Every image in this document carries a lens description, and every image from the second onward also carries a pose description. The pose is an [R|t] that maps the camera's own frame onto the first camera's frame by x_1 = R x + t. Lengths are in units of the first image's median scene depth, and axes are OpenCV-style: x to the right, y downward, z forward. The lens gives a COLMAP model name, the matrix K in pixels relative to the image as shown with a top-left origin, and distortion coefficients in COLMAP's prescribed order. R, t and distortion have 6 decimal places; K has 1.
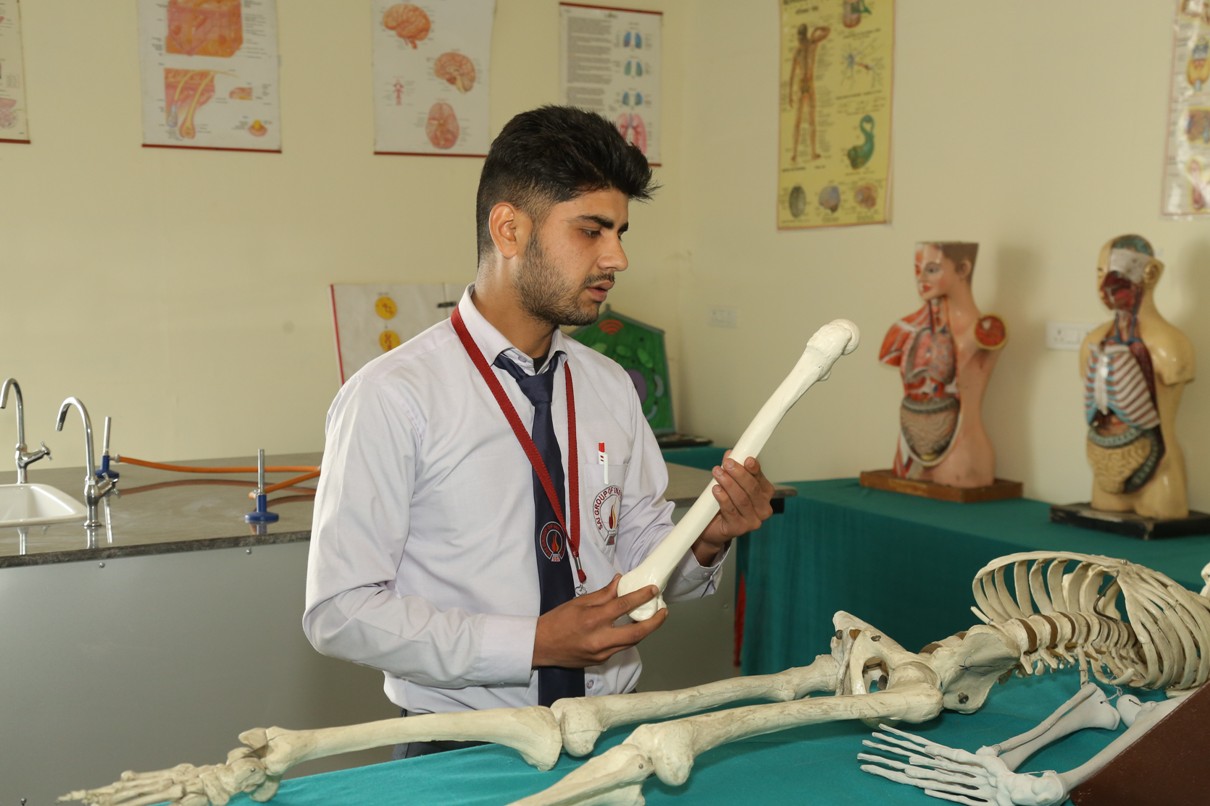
lens RADIAL K [[1530.0, 0, 605.0], [0, 1530.0, 403.0], [0, 0, 1]] dist [0.136616, 0.044963]
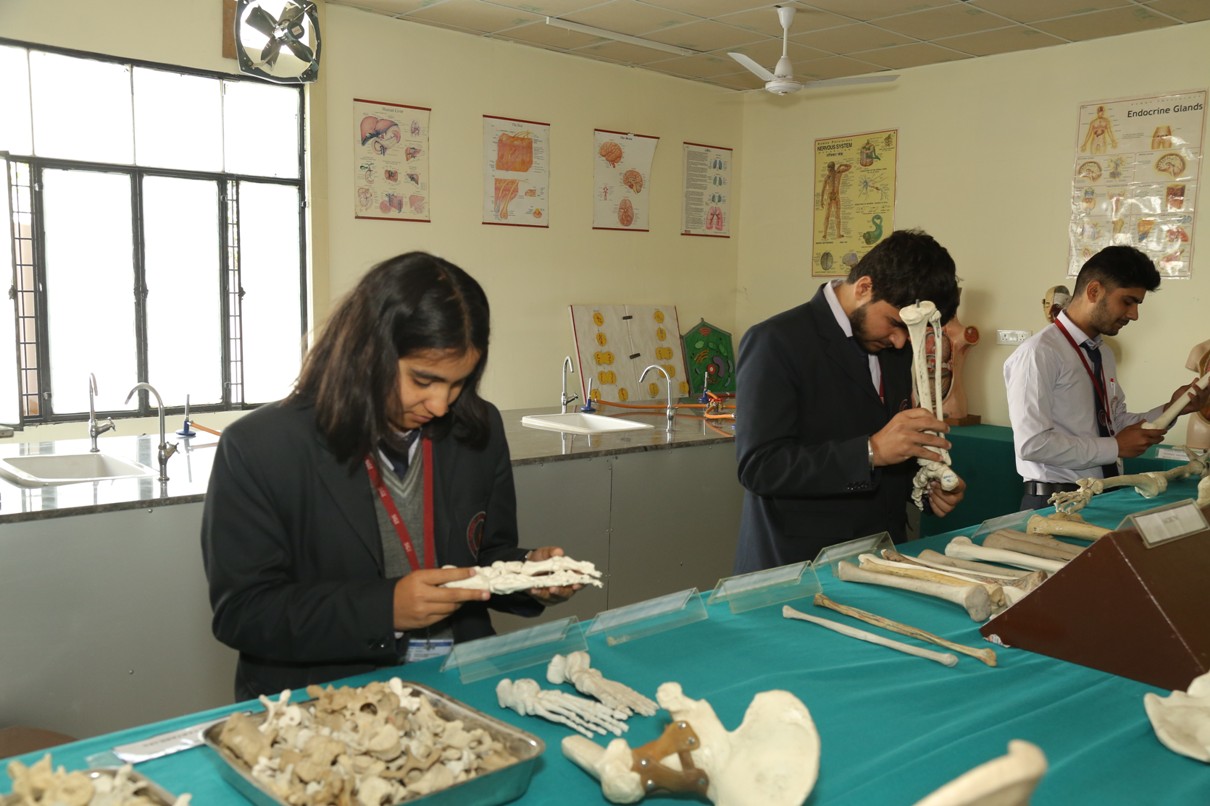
lens RADIAL K [[1074.3, 0, 605.0], [0, 1074.3, 403.0], [0, 0, 1]] dist [-0.013445, 0.075827]
pose [[0.983970, -0.004754, 0.178271, -0.352502], [0.002361, 0.999904, 0.013634, 0.014708], [-0.178319, -0.012995, 0.983887, -0.172788]]
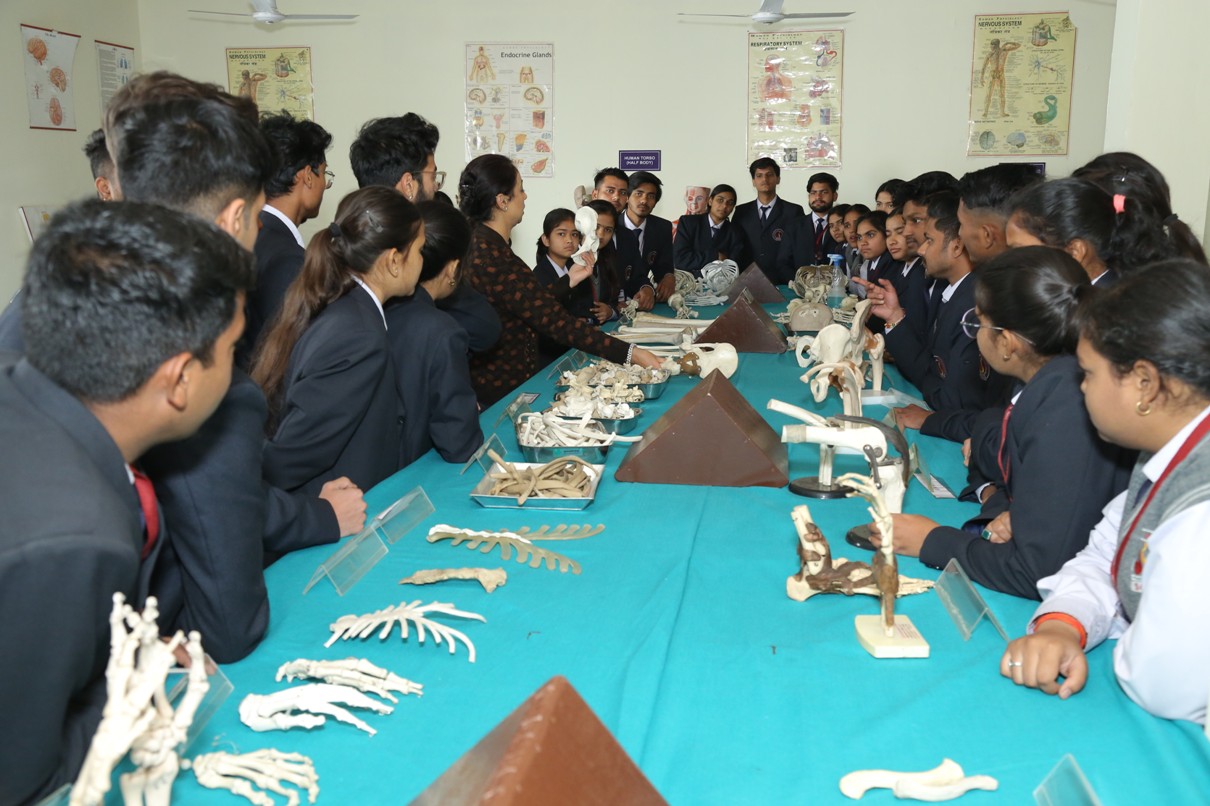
lens RADIAL K [[1237.4, 0, 605.0], [0, 1237.4, 403.0], [0, 0, 1]] dist [-0.000237, 0.200050]
pose [[0.642019, -0.133738, 0.754934, -0.830055], [0.069451, 0.990765, 0.116452, 0.020401], [-0.763537, -0.022334, 0.645378, -0.374246]]
